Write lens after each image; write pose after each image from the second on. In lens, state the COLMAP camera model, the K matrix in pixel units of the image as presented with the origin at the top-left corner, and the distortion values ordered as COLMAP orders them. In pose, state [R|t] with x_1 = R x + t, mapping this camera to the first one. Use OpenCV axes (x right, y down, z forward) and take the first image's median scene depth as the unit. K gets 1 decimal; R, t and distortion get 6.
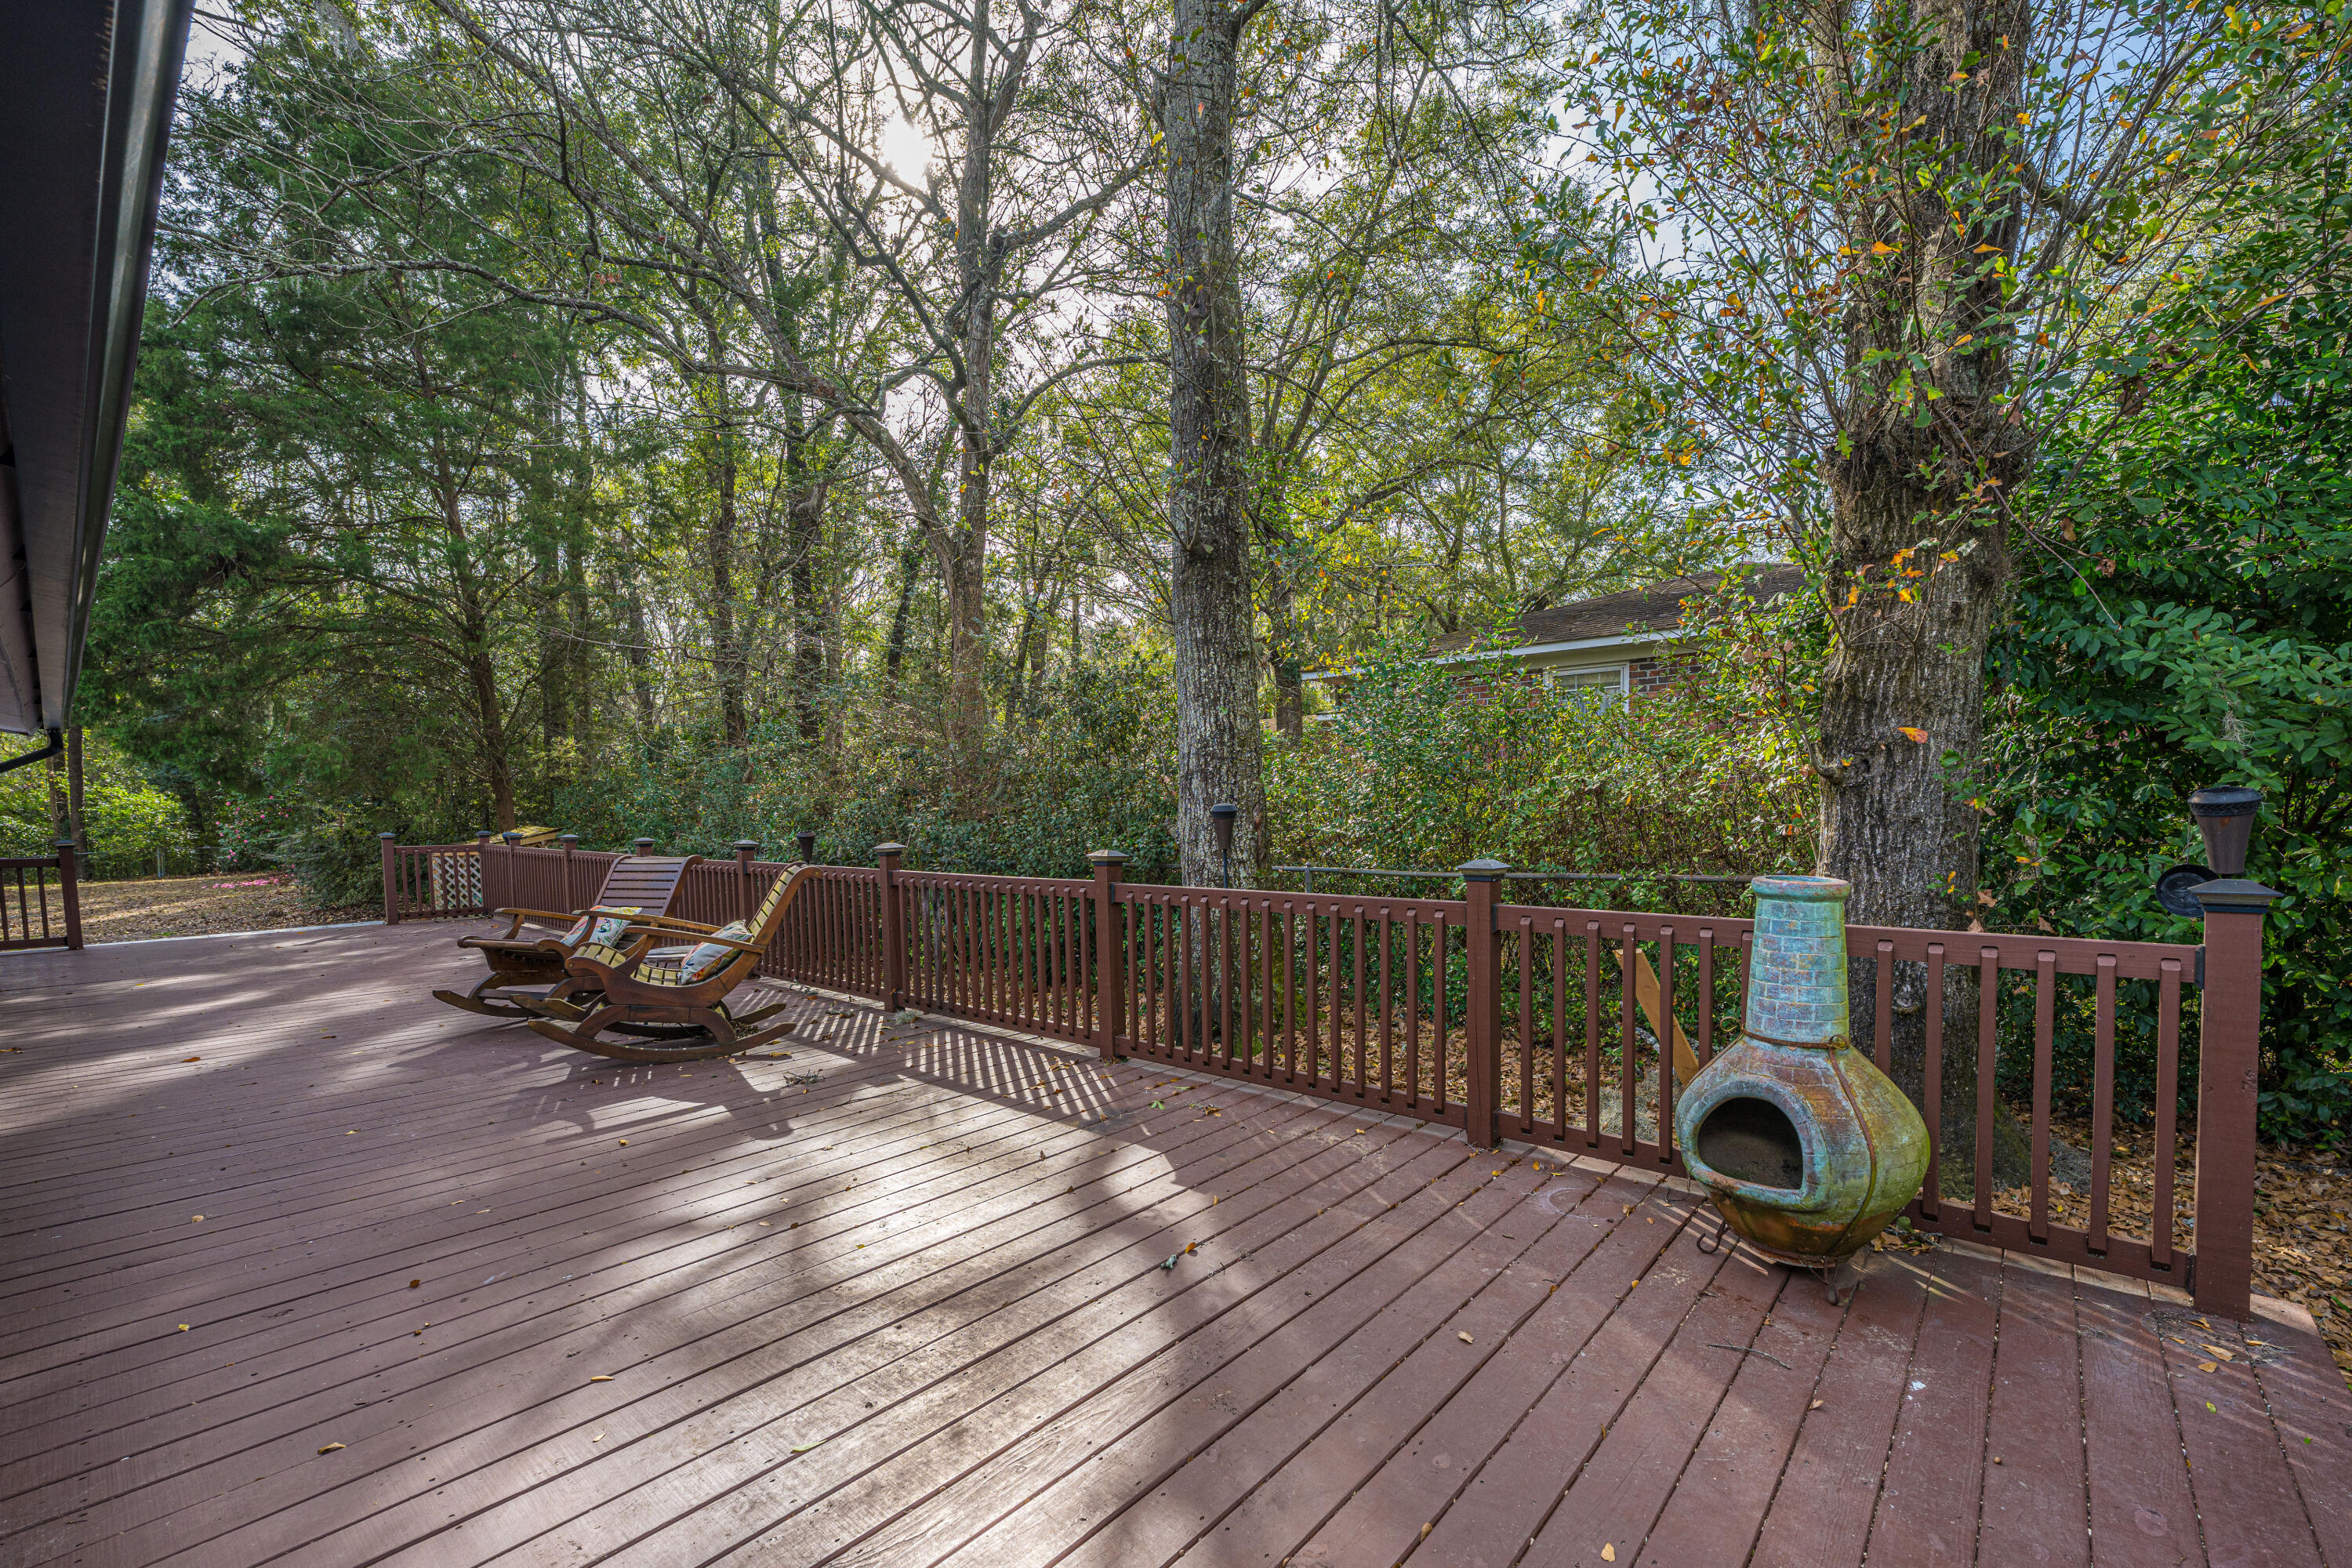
lens RADIAL K [[977.9, 0, 1243.4], [0, 977.9, 858.3], [0, 0, 1]] dist [0.002115, -0.000451]
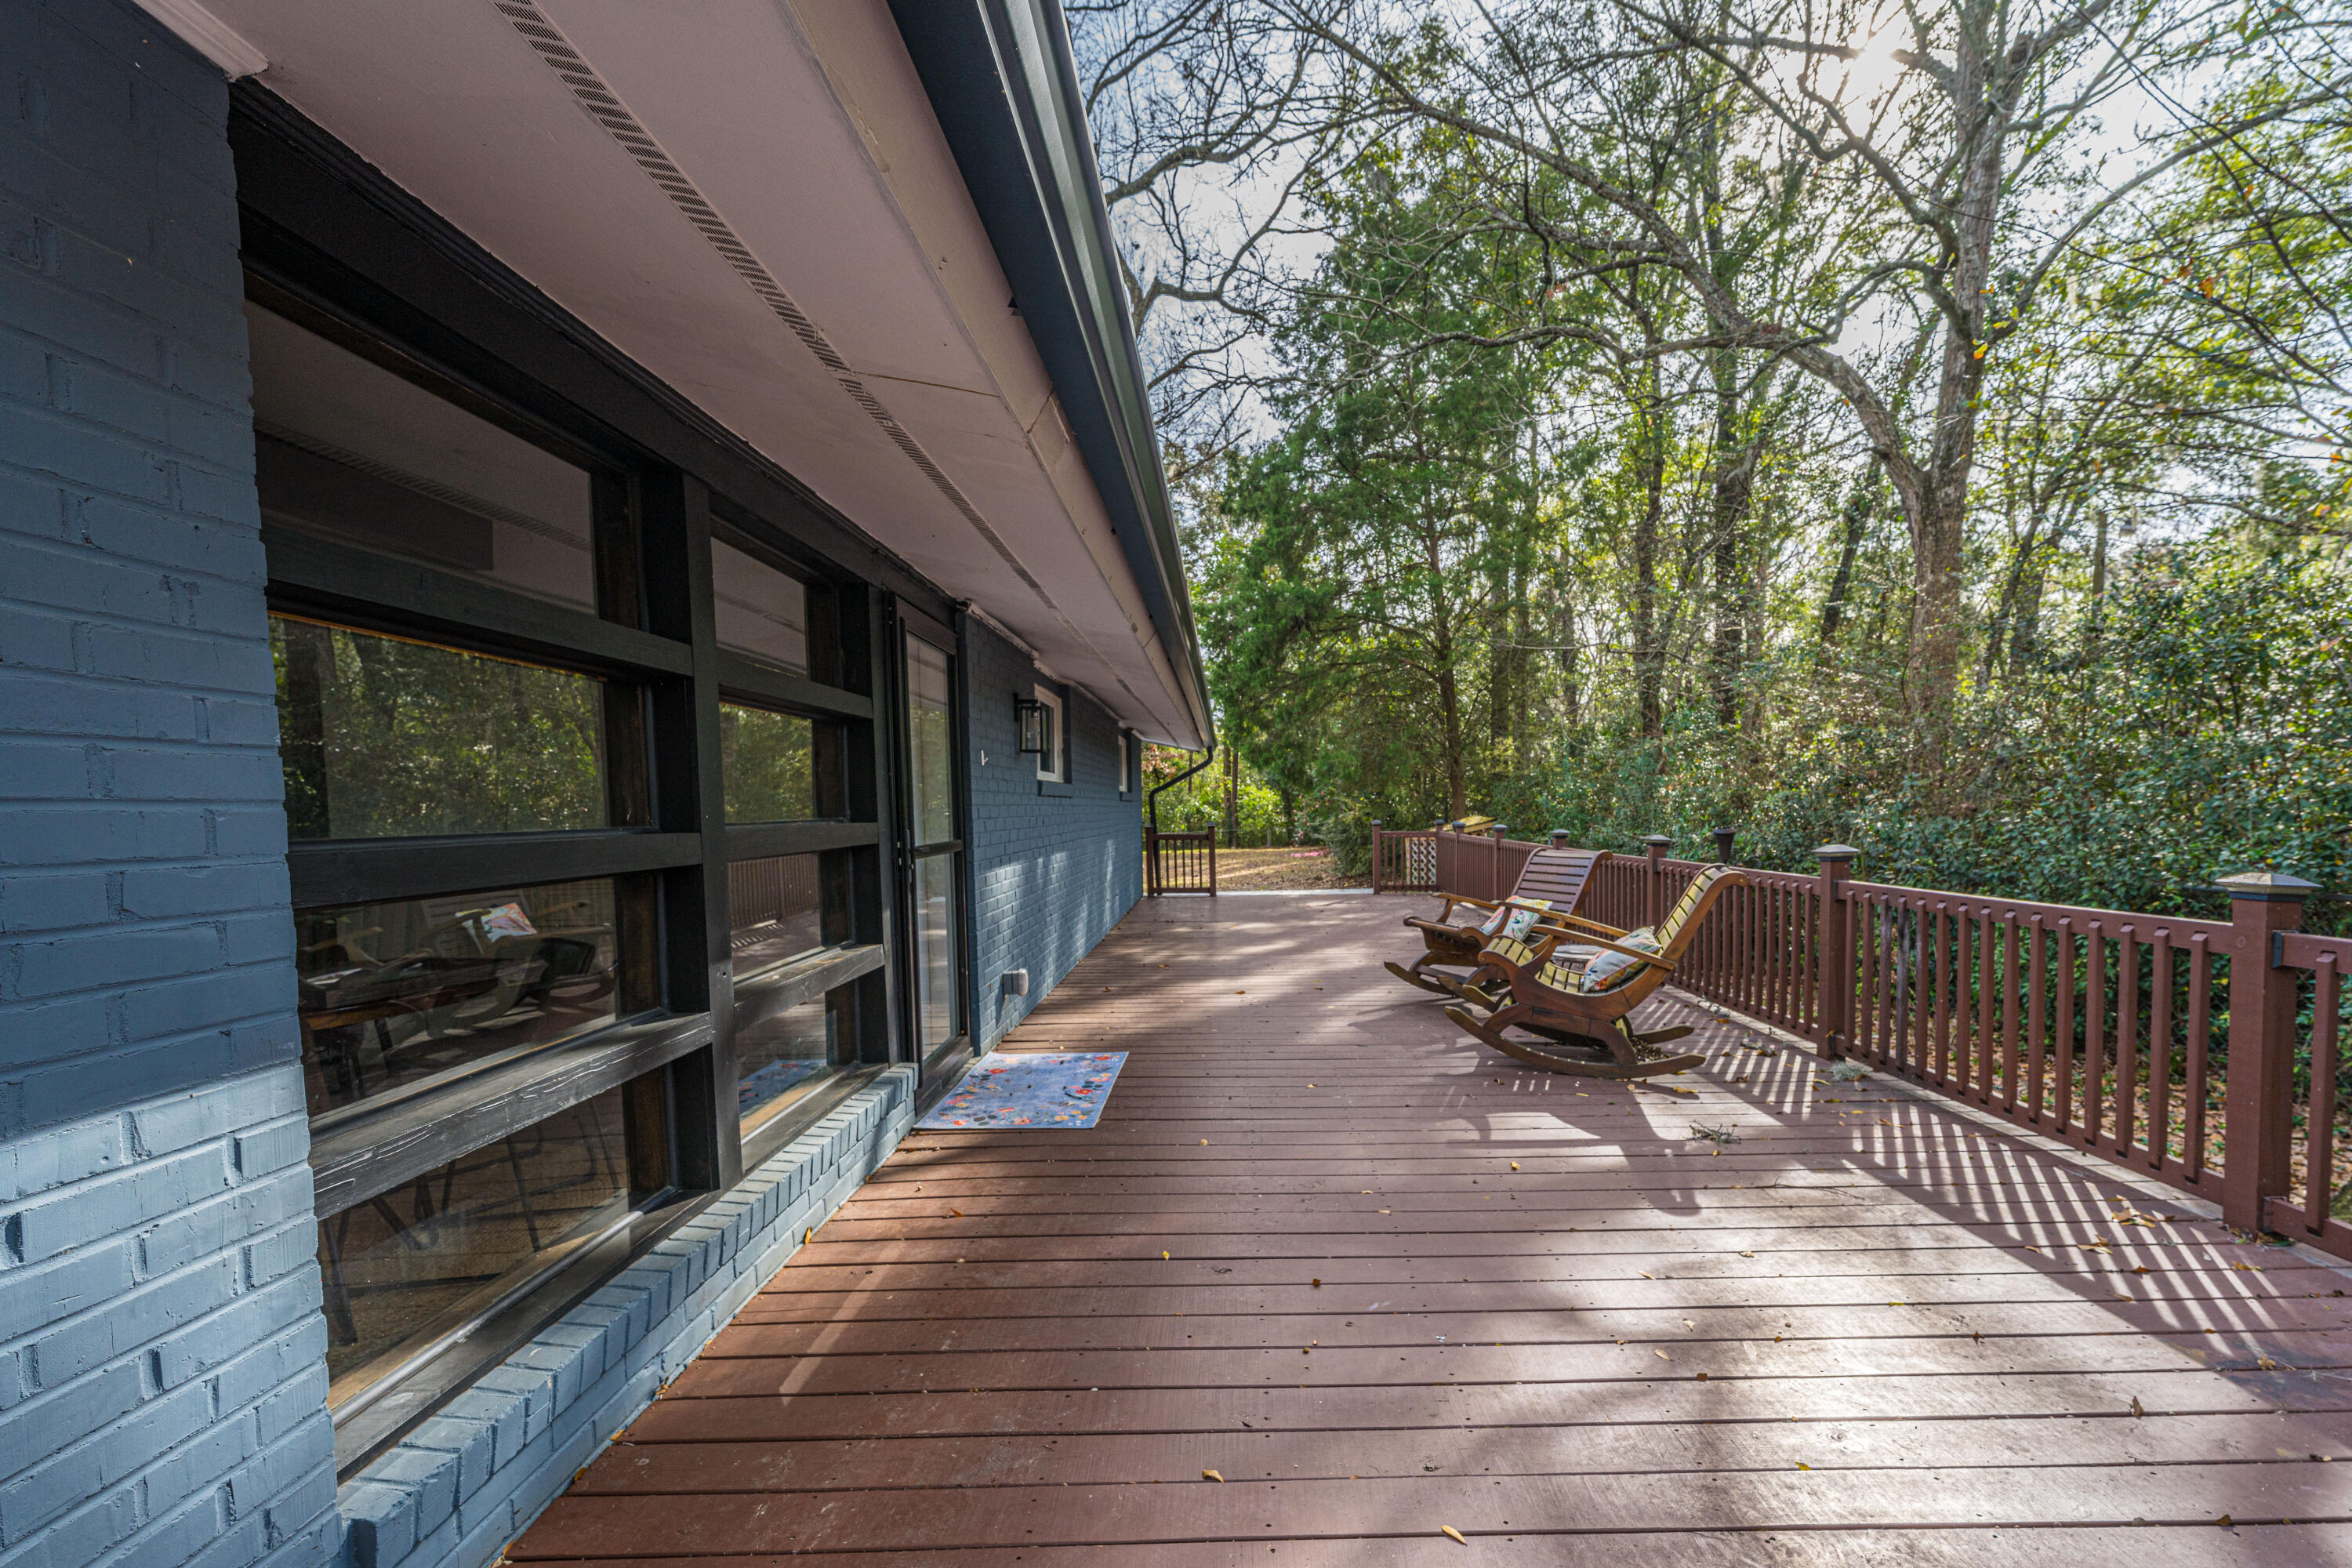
lens RADIAL K [[977.9, 0, 1246.5], [0, 977.9, 864.6], [0, 0, 1]] dist [0.002115, -0.000451]
pose [[0.648793, 0.050318, -0.759300, -0.049335], [-0.039517, 0.998693, 0.032416, -0.004582], [0.759938, 0.008974, 0.649933, 0.089981]]
